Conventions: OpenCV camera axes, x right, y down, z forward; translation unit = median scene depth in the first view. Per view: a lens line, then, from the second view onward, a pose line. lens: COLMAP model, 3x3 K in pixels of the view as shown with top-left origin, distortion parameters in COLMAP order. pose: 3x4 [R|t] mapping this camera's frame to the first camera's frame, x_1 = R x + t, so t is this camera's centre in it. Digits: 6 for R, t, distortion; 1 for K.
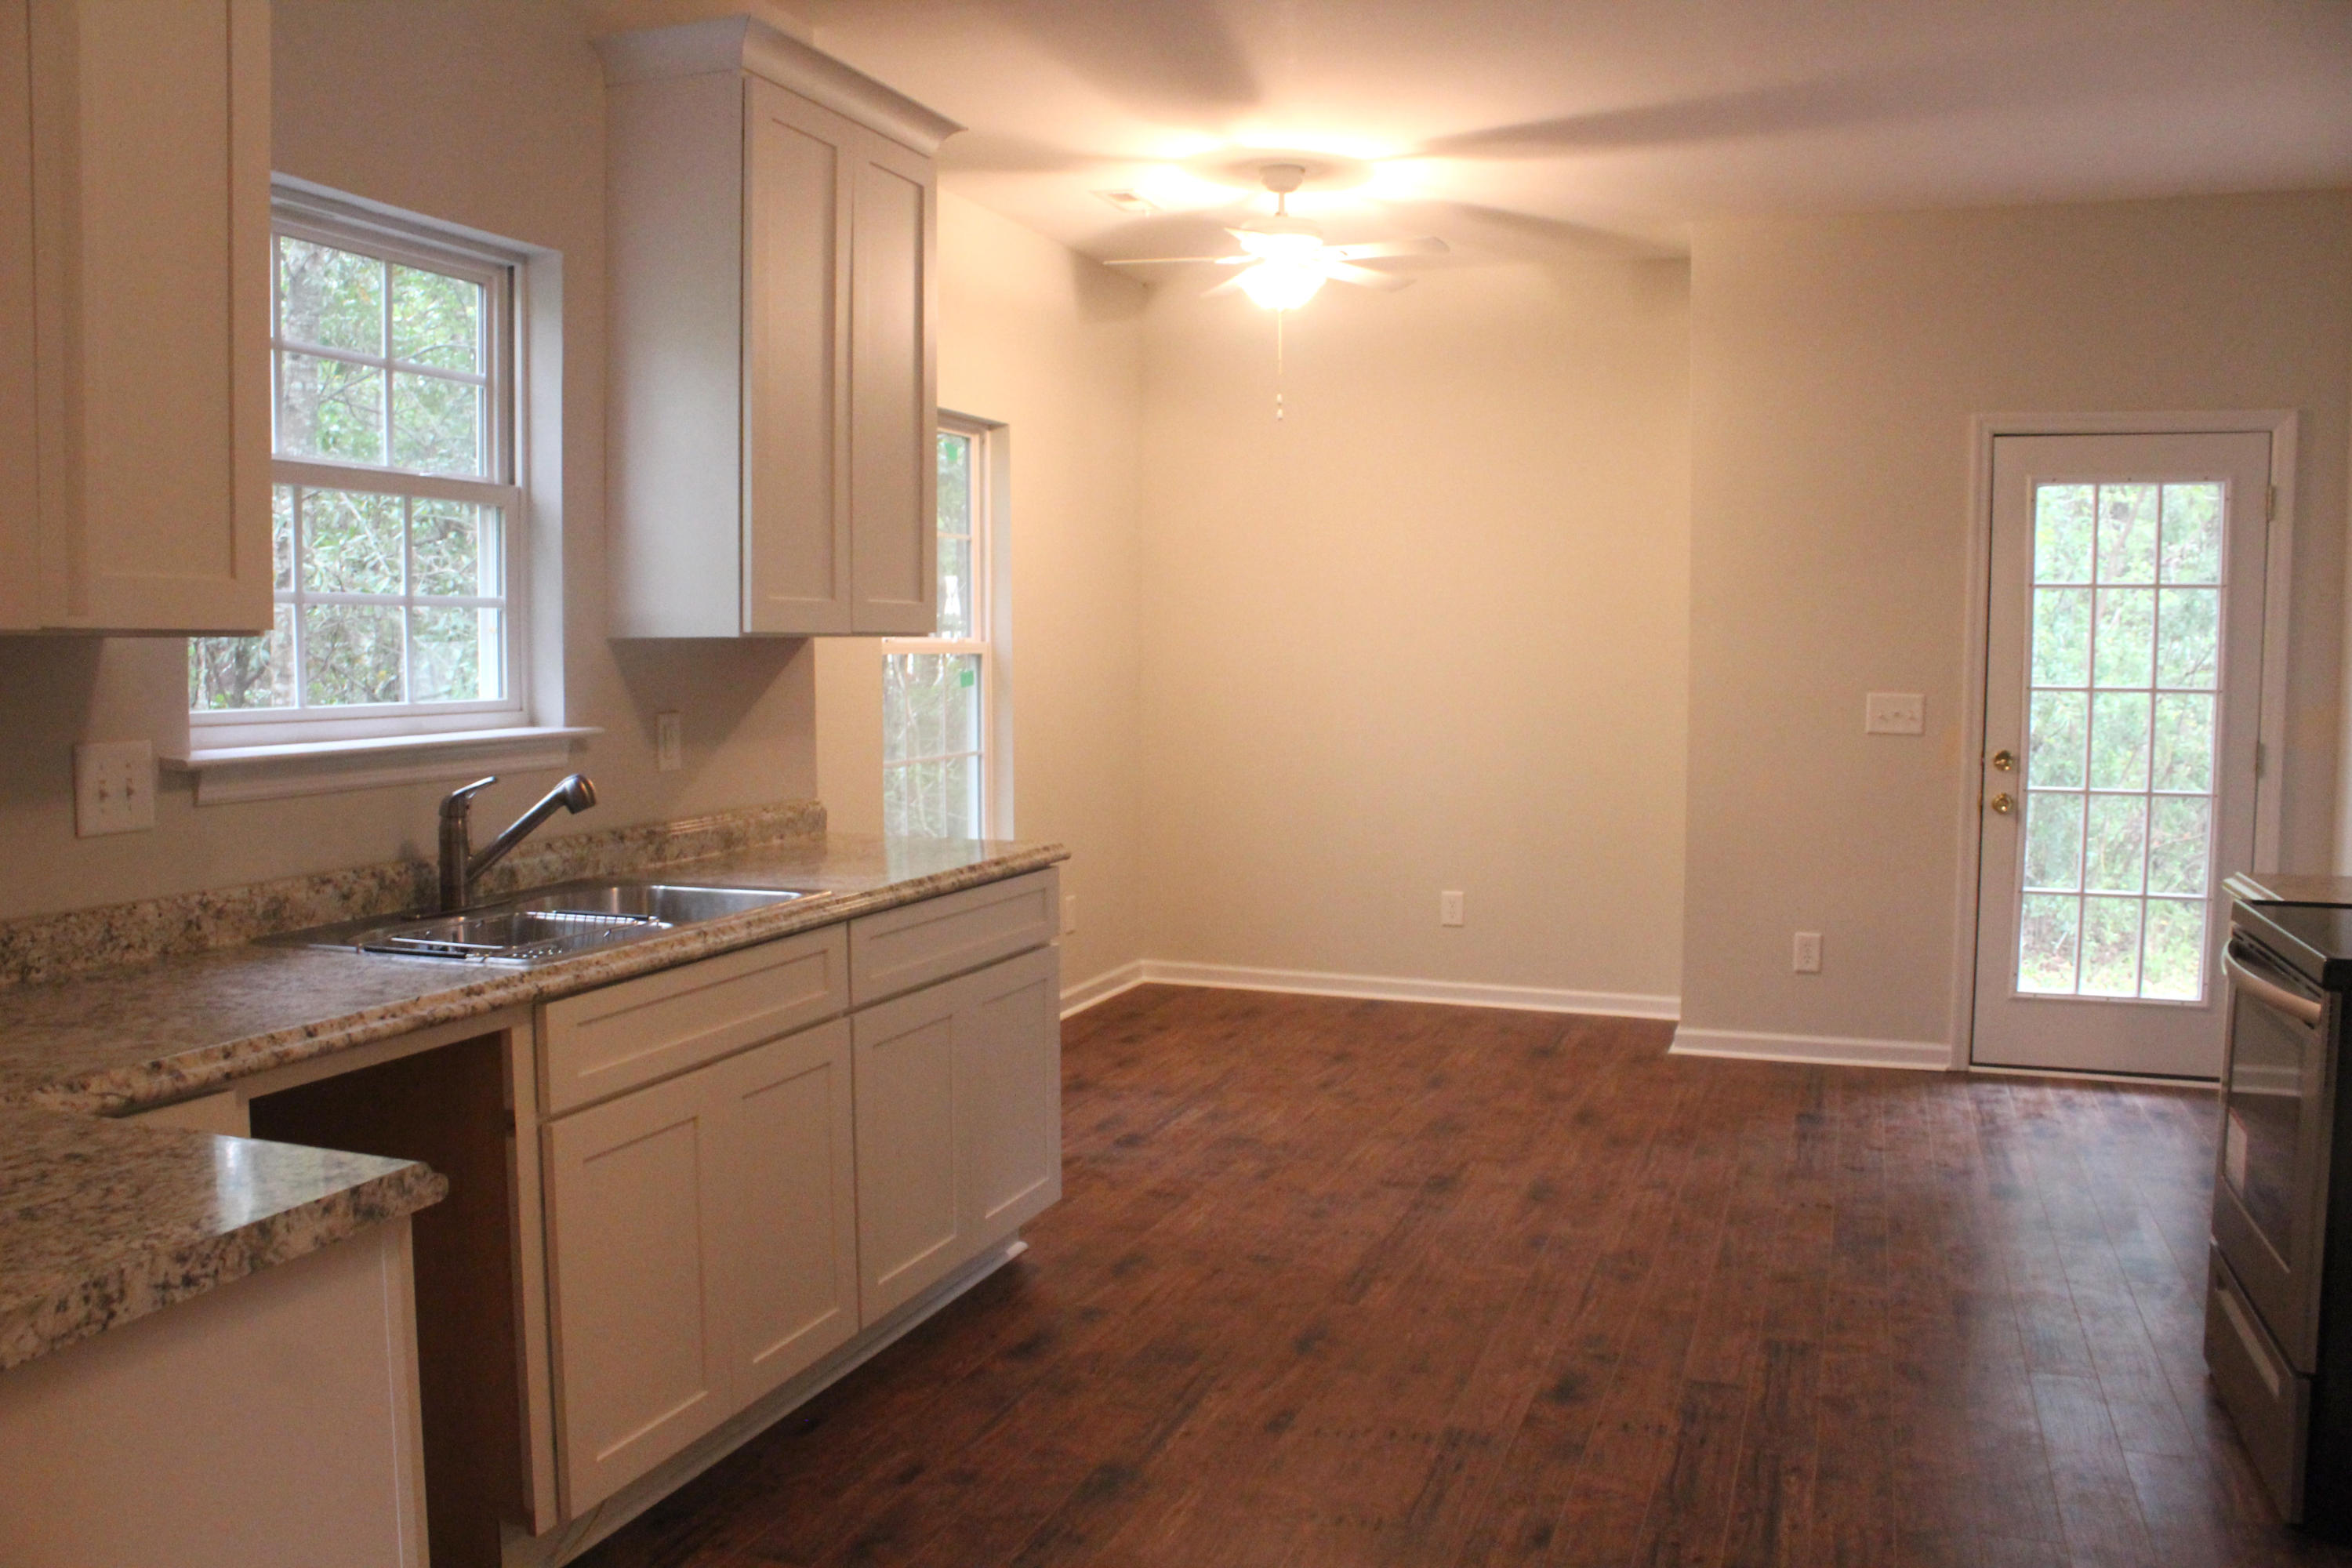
lens RADIAL K [[1932.3, 0, 1151.9], [0, 1932.3, 804.9], [0, 0, 1]] dist [-0.156513, 0.130912]
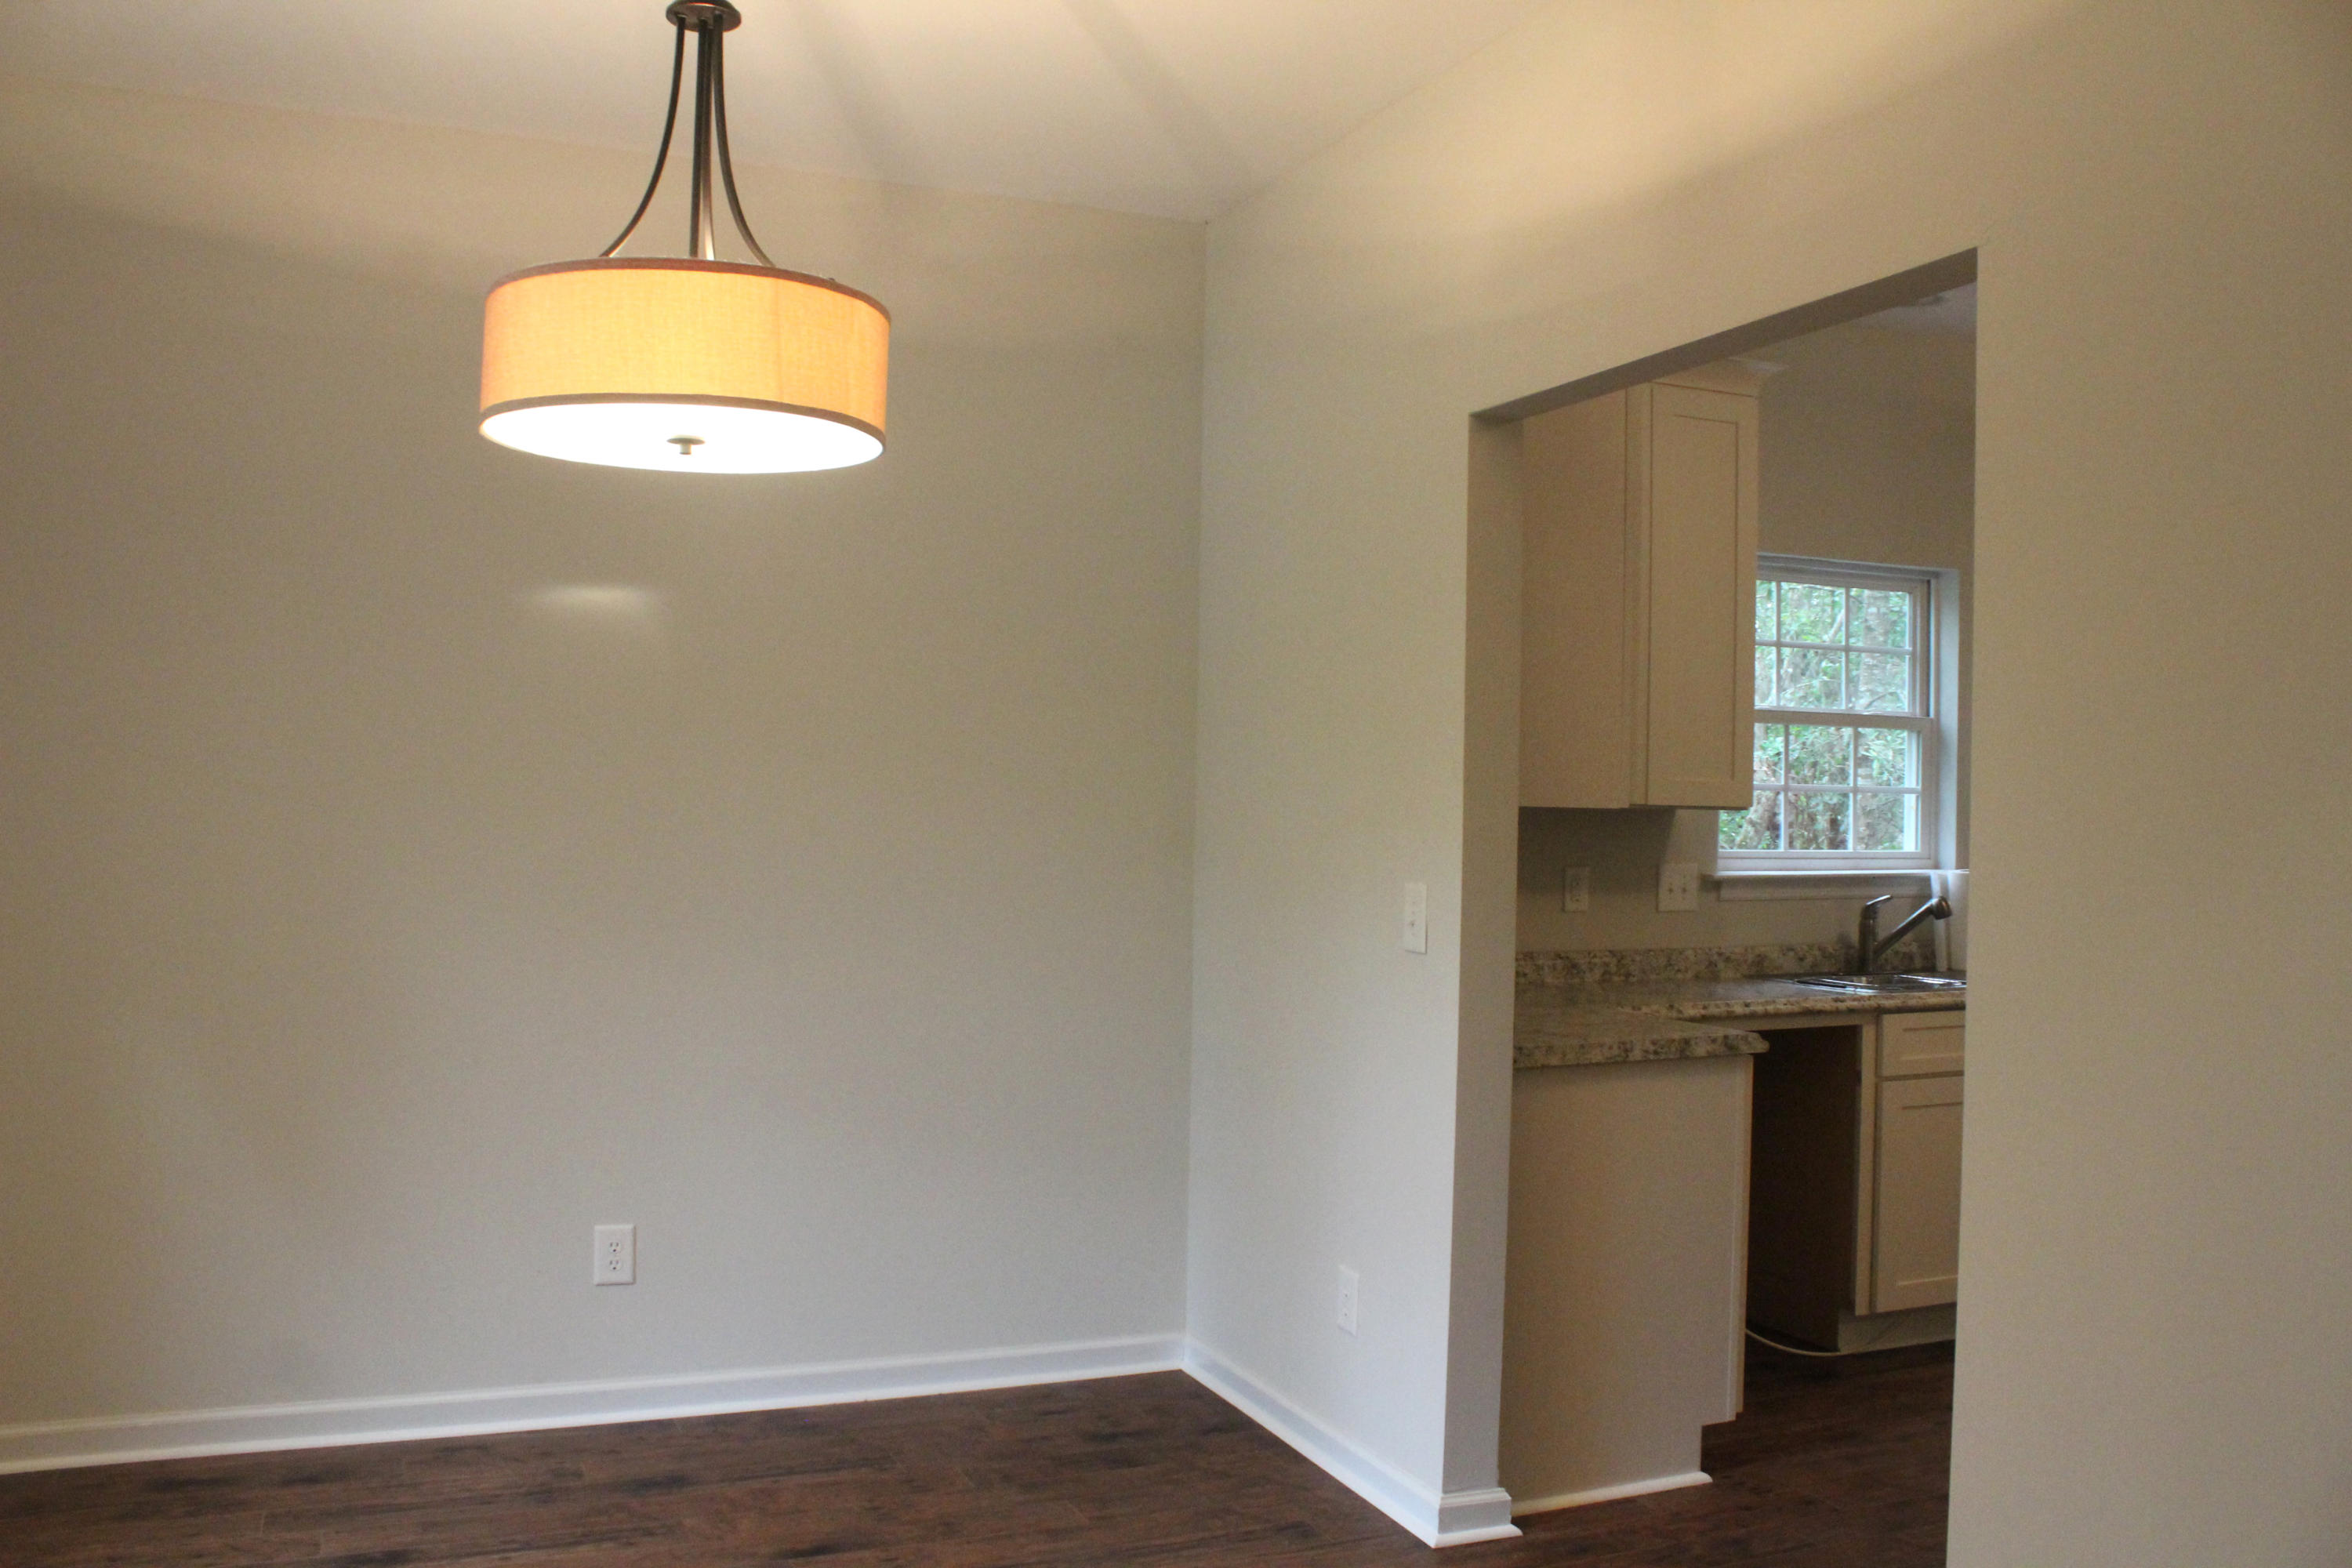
lens RADIAL K [[1932.3, 0, 1151.9], [0, 1932.3, 804.9], [0, 0, 1]] dist [-0.156513, 0.130912]
pose [[0.680095, 0.007905, -0.733081, 0.505637], [-0.073408, 0.995651, -0.057365, 0.057721], [0.729439, 0.092828, 0.677718, -0.719523]]
